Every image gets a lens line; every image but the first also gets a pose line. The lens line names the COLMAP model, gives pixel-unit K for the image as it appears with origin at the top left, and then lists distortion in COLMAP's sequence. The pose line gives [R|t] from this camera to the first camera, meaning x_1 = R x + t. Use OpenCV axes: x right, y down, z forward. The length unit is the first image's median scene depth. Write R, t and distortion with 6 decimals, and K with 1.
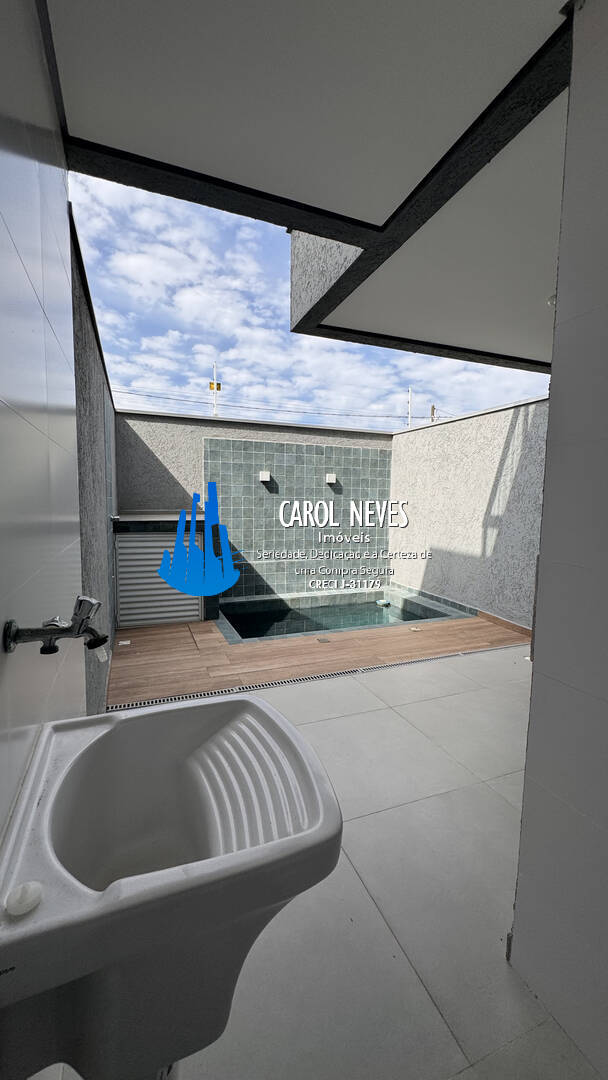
lens RADIAL K [[436.2, 0, 304.8], [0, 436.2, 537.7], [0, 0, 1]] dist [-0.003138, 0.000632]
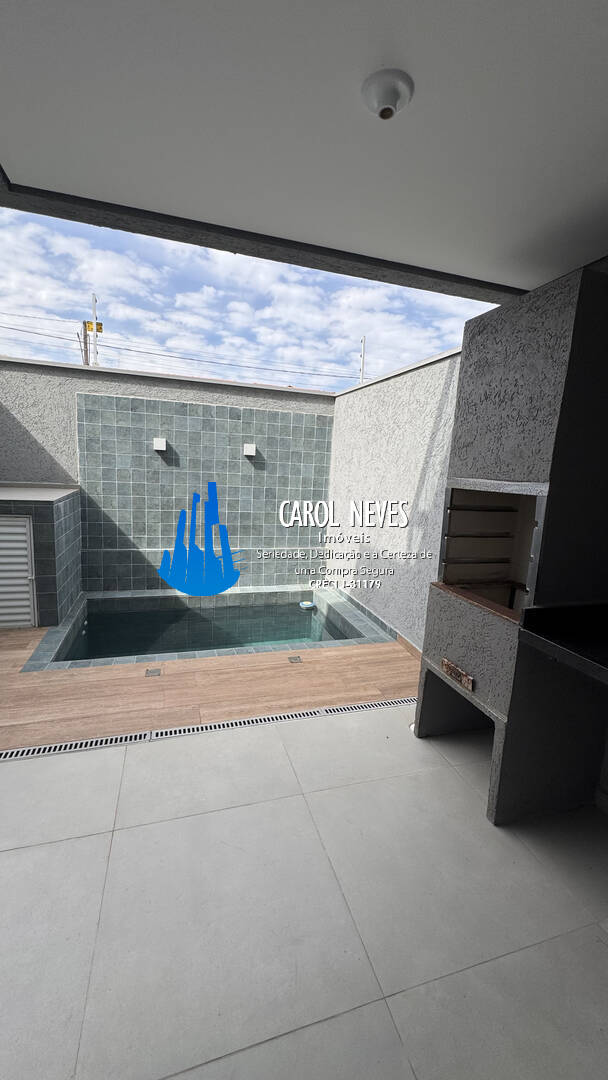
lens RADIAL K [[436.2, 0, 305.0], [0, 436.2, 539.5], [0, 0, 1]] dist [-0.003138, 0.000632]
pose [[0.996408, 0.050674, -0.067853, 0.233416], [-0.045185, 0.995760, 0.080128, -0.041864], [0.071626, -0.076774, 0.994472, 0.204316]]
